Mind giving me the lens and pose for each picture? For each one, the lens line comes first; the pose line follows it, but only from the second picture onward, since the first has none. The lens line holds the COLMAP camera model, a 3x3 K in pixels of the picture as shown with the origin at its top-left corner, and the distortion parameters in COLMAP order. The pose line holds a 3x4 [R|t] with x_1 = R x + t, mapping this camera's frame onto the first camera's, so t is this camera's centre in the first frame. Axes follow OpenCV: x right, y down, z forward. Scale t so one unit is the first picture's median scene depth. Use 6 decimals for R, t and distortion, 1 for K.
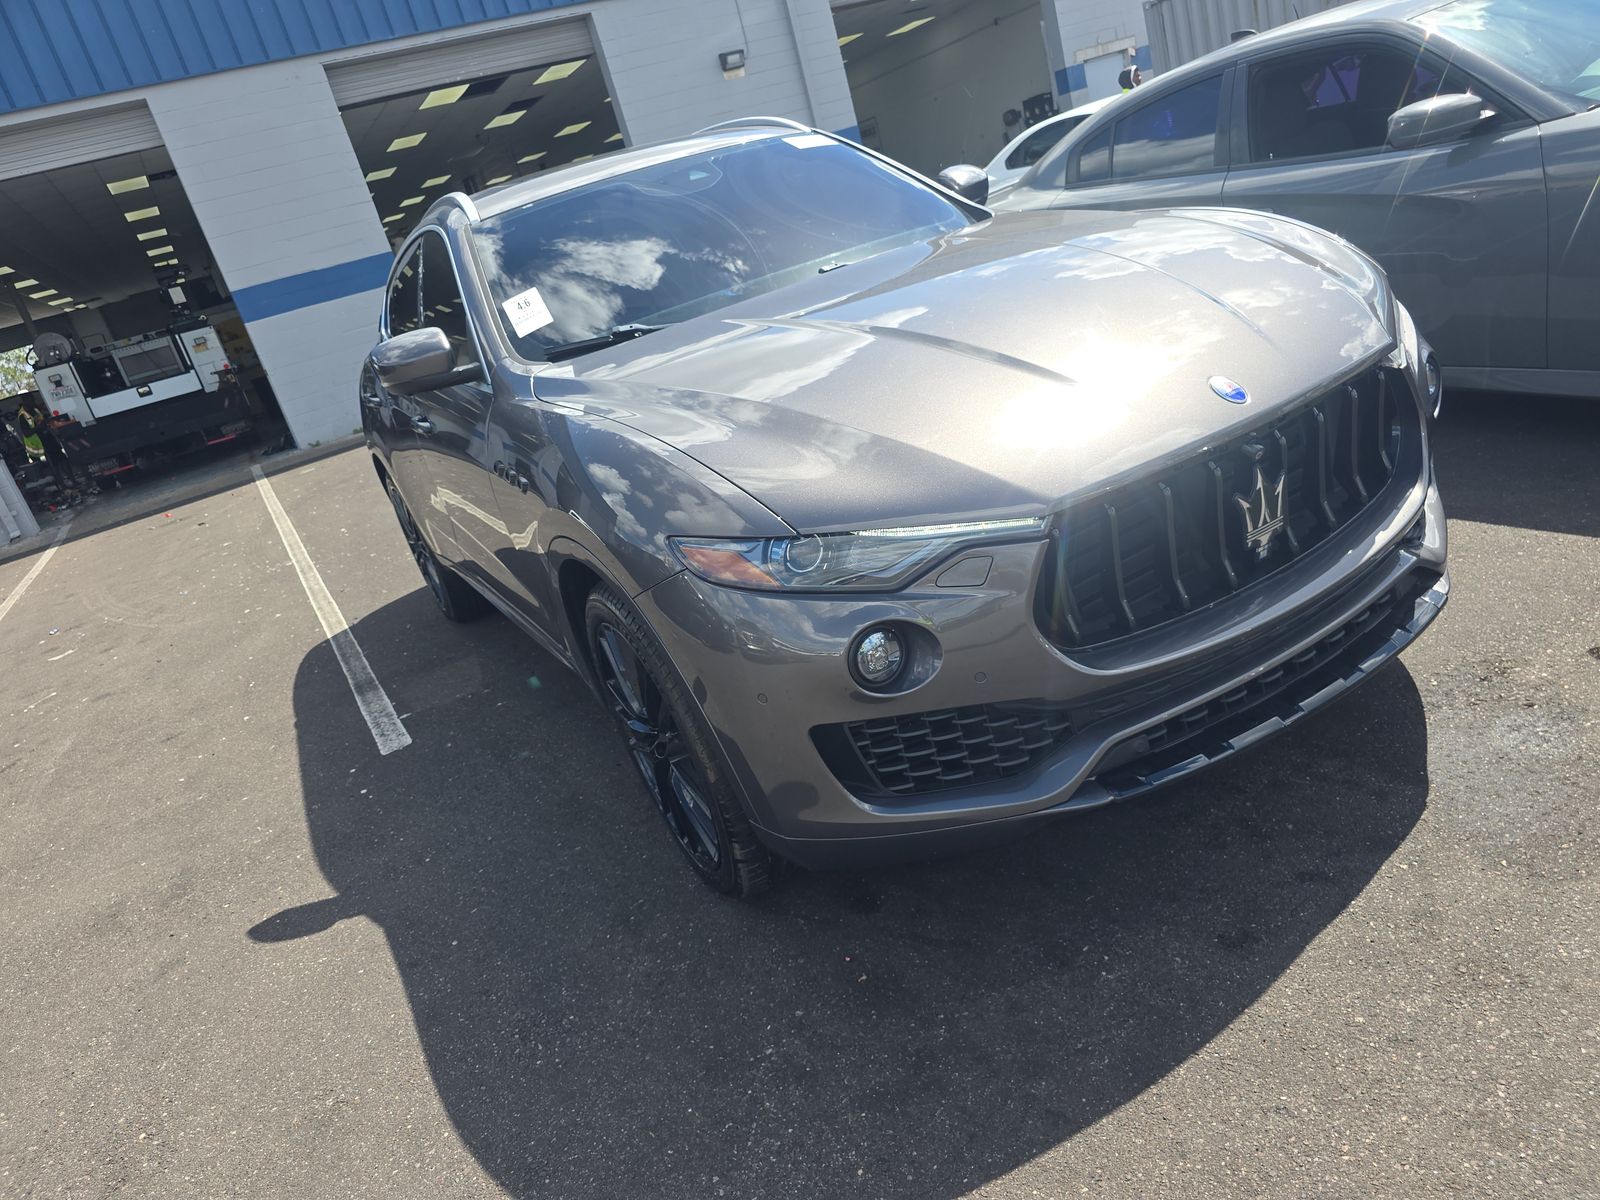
lens RADIAL K [[1086.8, 0, 801.6], [0, 1086.8, 583.0], [0, 0, 1]] dist [0.033247, -0.033457]
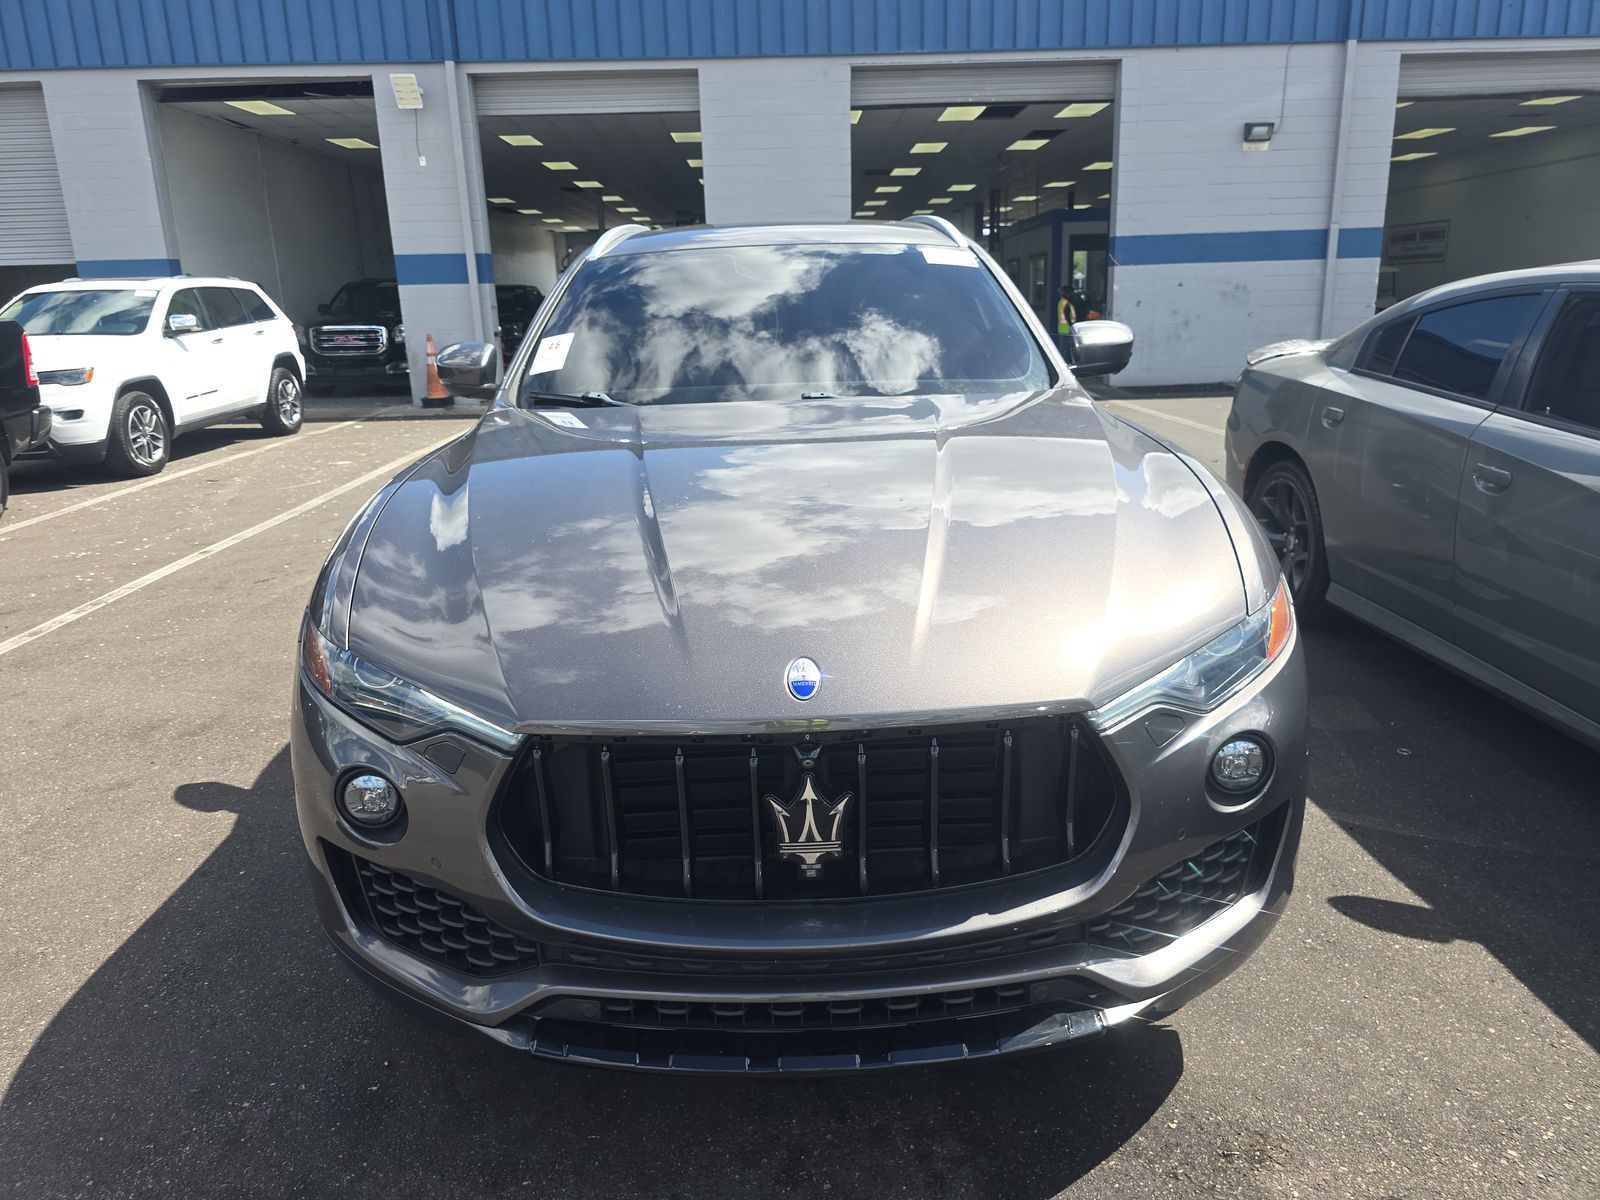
lens RADIAL K [[1086.8, 0, 801.6], [0, 1086.8, 583.0], [0, 0, 1]] dist [0.033247, -0.033457]
pose [[0.860763, 0.345472, -0.373812, 0.100264], [-0.350542, 0.934825, 0.056774, -0.043242], [0.369062, 0.082167, 0.925765, 0.030364]]
